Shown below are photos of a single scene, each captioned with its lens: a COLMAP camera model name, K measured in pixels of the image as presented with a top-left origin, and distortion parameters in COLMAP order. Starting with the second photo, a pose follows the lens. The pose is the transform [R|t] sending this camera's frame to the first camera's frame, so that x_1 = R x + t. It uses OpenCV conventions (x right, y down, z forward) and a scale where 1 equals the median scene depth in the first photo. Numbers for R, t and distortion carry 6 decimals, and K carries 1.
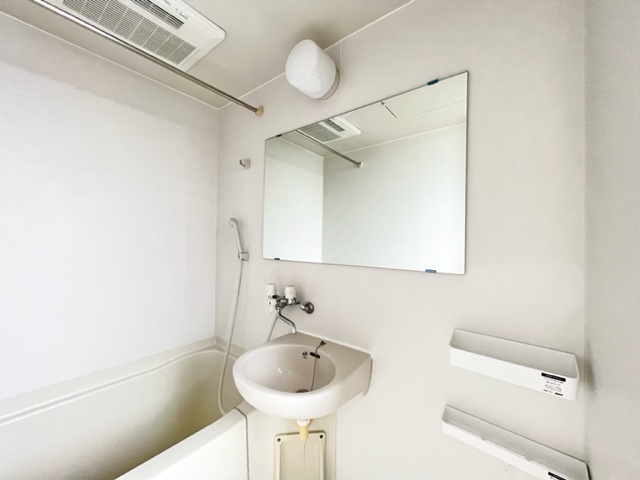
lens RADIAL K [[255.5, 0, 319.1], [0, 255.5, 239.8], [0, 0, 1]] dist [-0.003134, 0.000611]
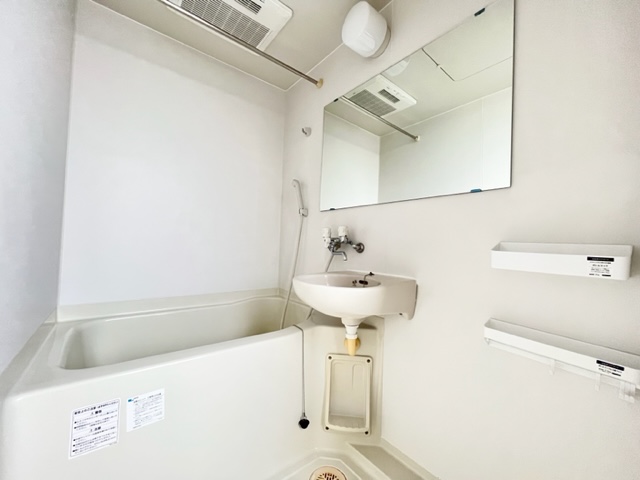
lens RADIAL K [[255.5, 0, 320.6], [0, 255.5, 240.4], [0, 0, 1]] dist [-0.003134, 0.000611]
pose [[0.974780, 0.014638, -0.222686, 0.036152], [-0.019568, 0.999610, -0.019946, 0.232229], [0.222307, 0.023801, 0.974686, -0.095717]]
